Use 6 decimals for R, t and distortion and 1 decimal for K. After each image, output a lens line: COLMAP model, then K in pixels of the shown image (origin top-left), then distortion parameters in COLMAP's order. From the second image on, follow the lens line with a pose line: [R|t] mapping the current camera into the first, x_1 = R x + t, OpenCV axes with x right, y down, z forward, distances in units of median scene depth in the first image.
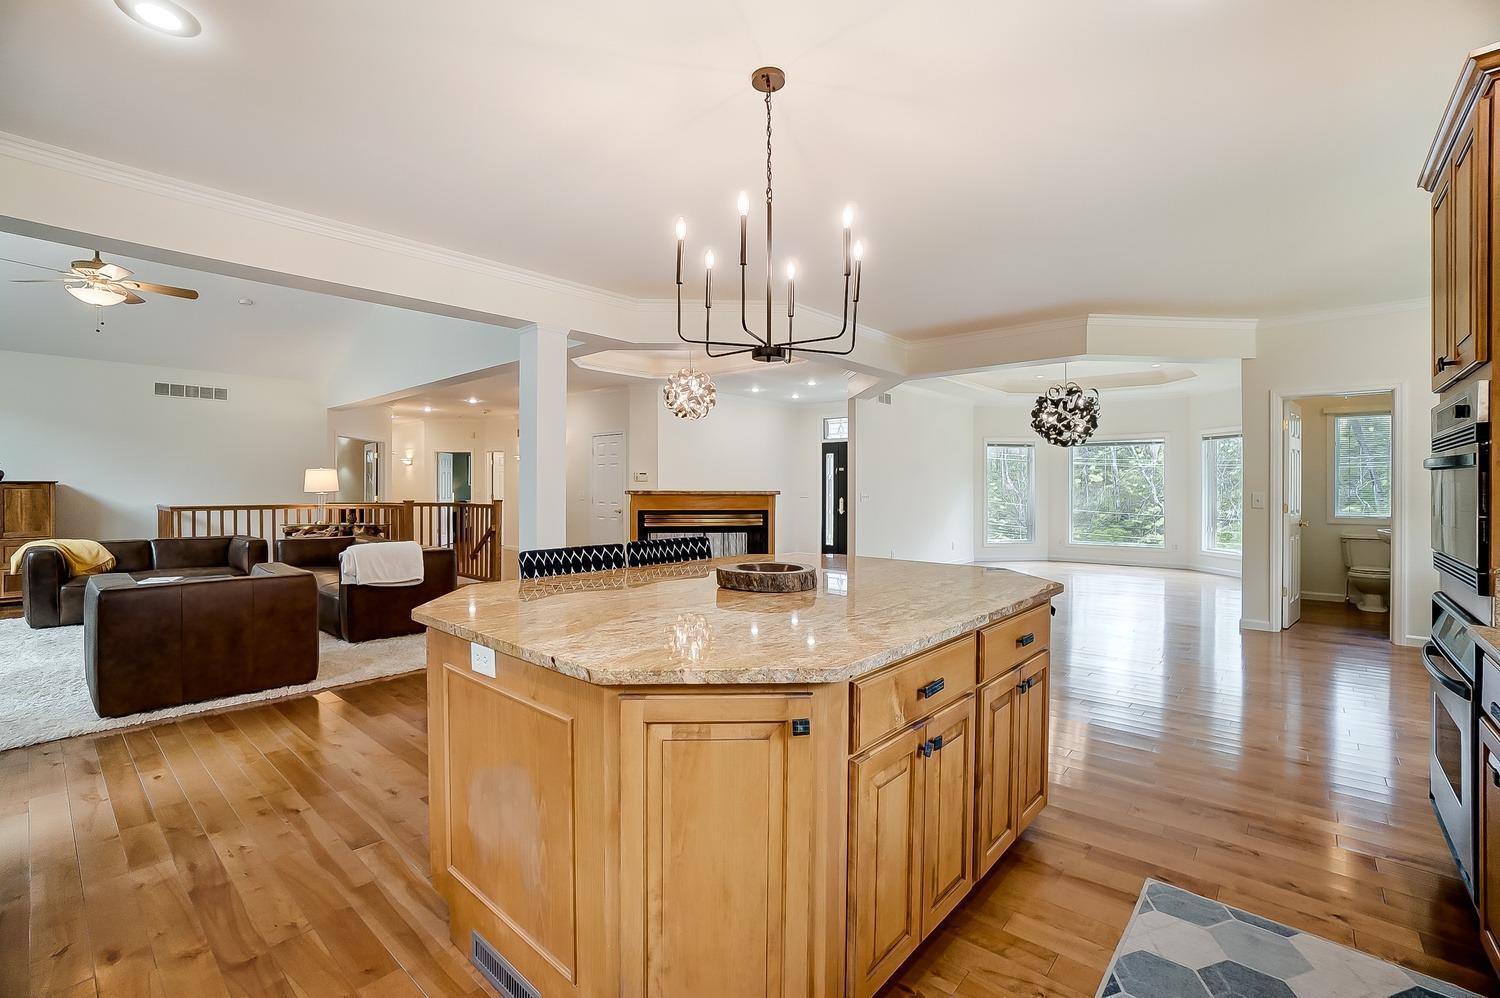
lens RADIAL K [[675.4, 0, 755.7], [0, 675.4, 491.3], [0, 0, 1]] dist [-0.035257, 0.000422]
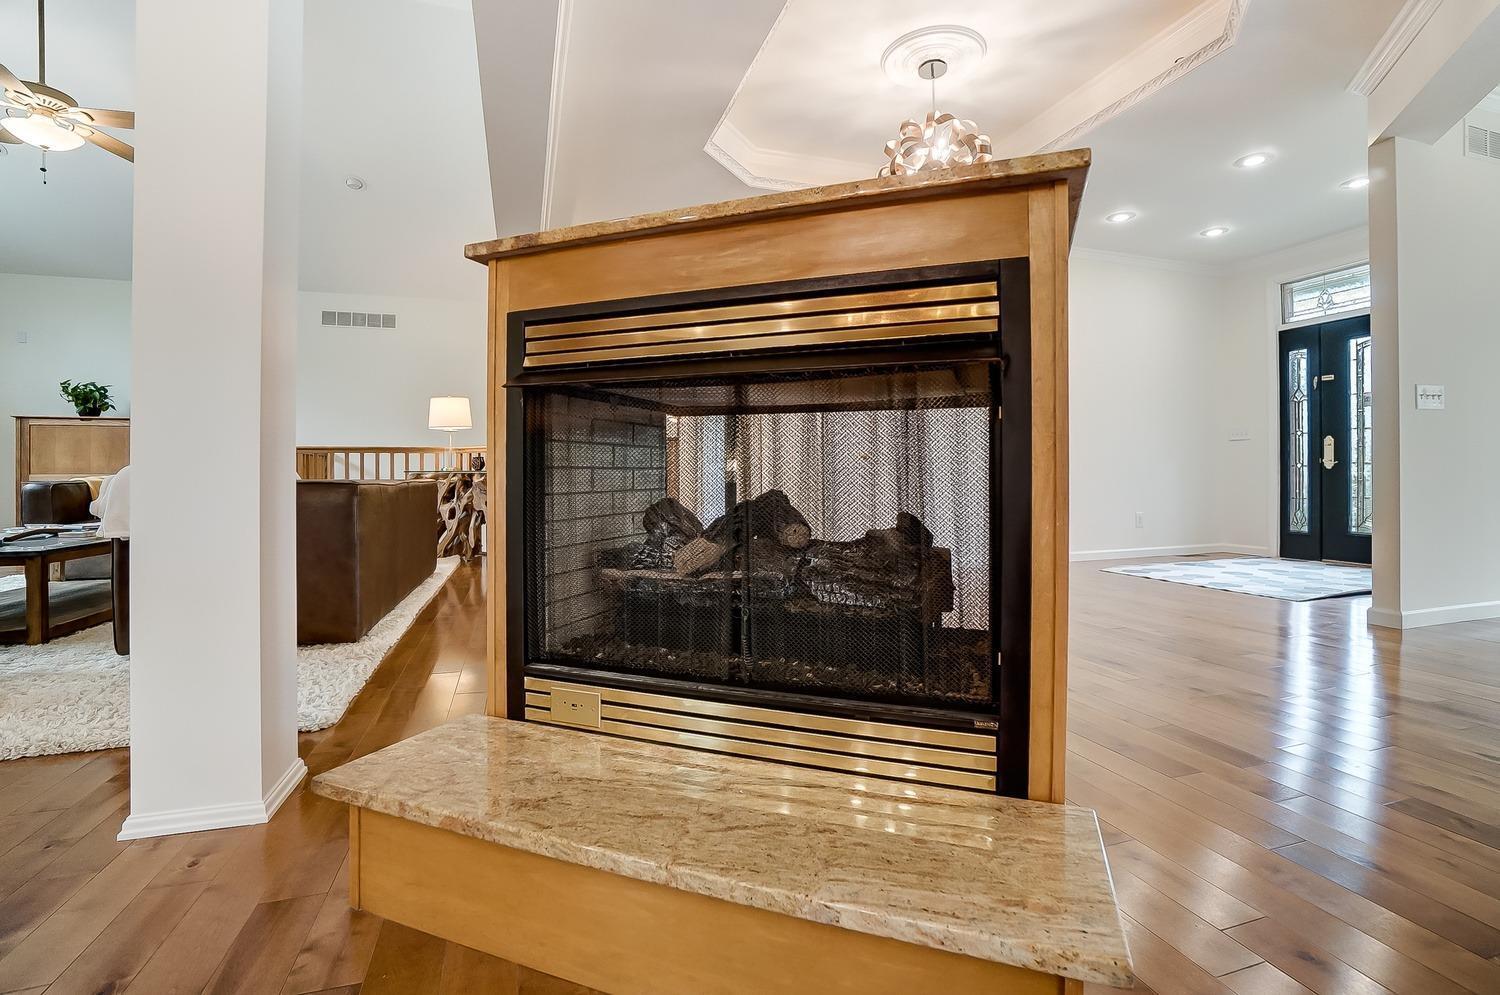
lens RADIAL K [[668.2, 0, 745.3], [0, 668.2, 475.7], [0, 0, 1]] dist [-0.000988, -0.000109]
pose [[0.849184, -0.007533, -0.528043, 0.021654], [0.003260, 0.999954, -0.009023, 0.042385], [0.528087, 0.005941, 0.849170, 0.359642]]
